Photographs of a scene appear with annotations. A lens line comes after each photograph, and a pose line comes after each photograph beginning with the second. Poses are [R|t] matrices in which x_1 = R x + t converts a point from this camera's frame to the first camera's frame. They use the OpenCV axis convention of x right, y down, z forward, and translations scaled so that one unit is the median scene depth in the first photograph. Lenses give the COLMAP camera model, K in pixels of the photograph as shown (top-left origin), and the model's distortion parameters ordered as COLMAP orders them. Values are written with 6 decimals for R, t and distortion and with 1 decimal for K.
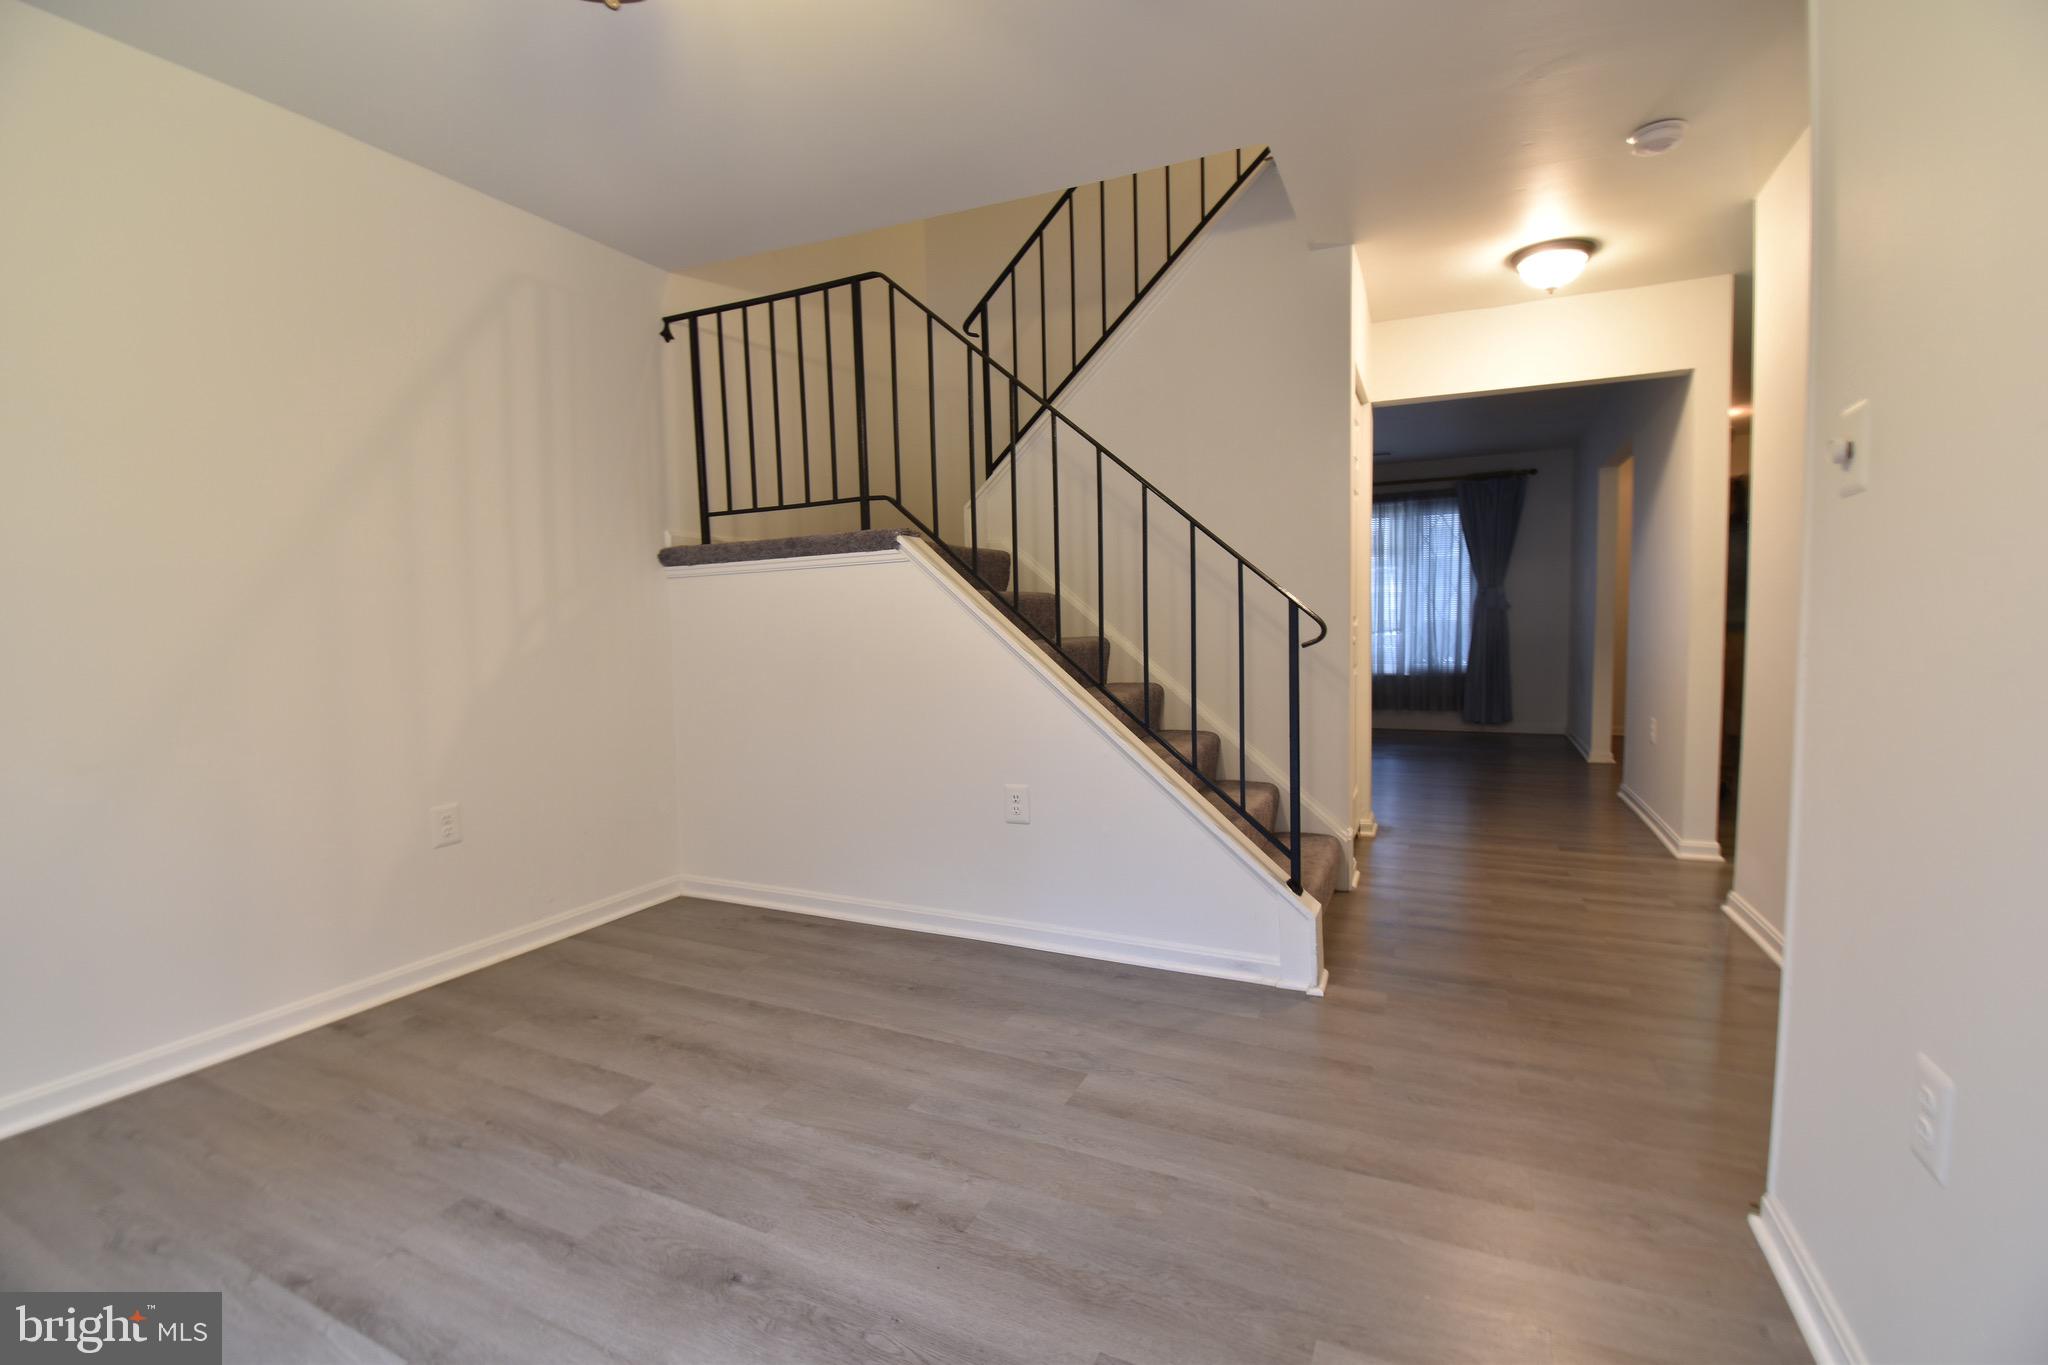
lens RADIAL K [[895.6, 0, 1033.5], [0, 895.6, 688.3], [0, 0, 1]] dist [-0.000042, -0.014668]
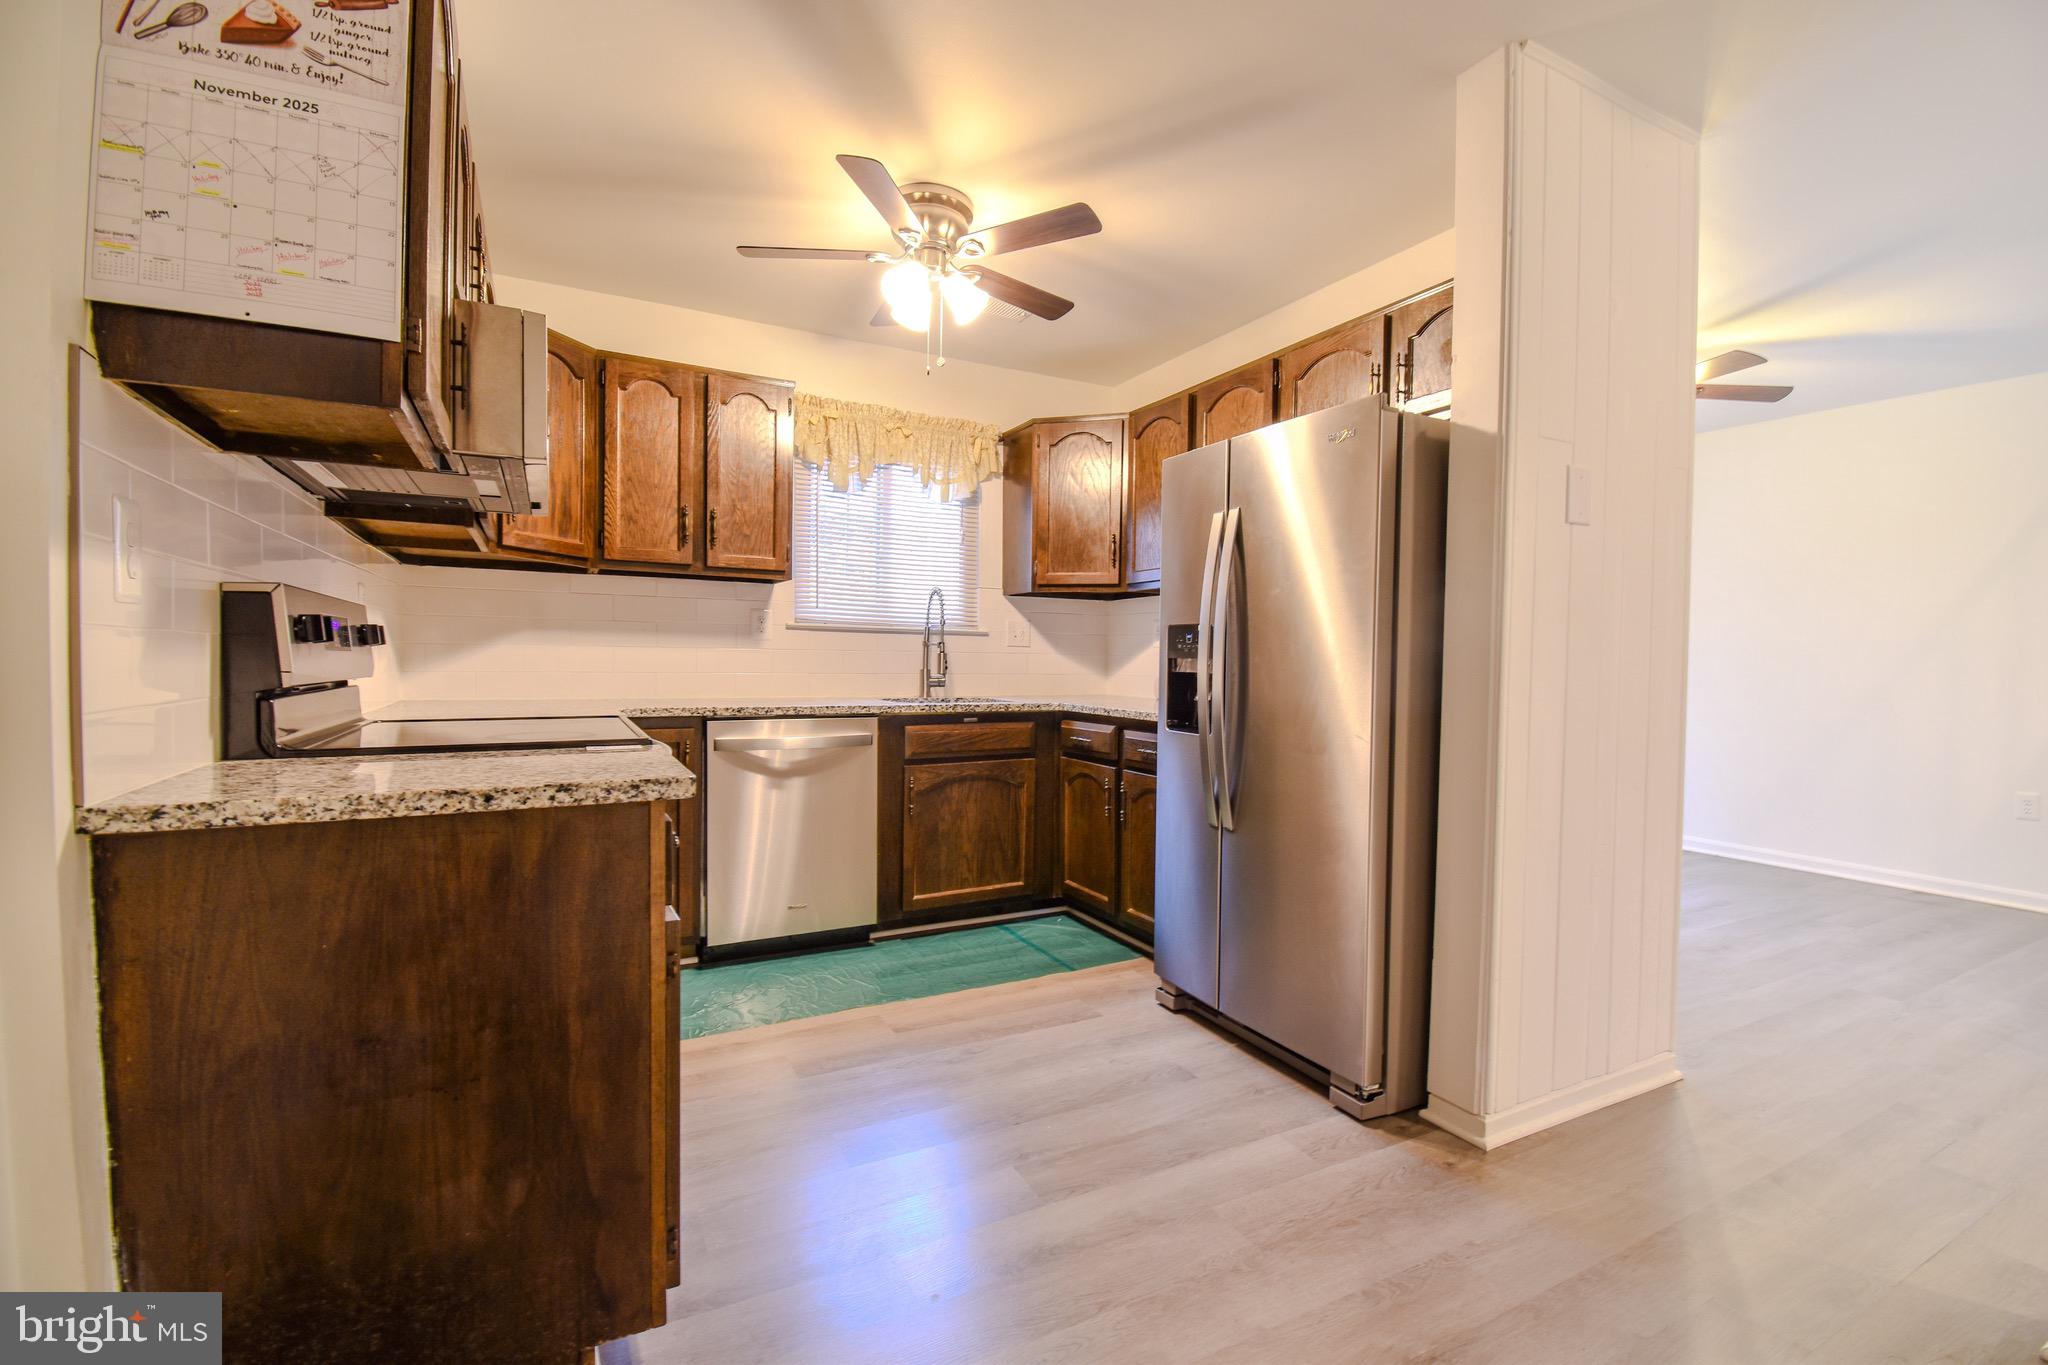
lens RADIAL K [[895.6, 0, 1033.5], [0, 895.6, 688.3], [0, 0, 1]] dist [-0.000042, -0.014668]
pose [[-0.602871, 0.040220, -0.796825, 1.506180], [-0.059310, 0.993706, 0.095031, -0.082994], [0.795631, 0.104551, -0.596691, 0.527929]]
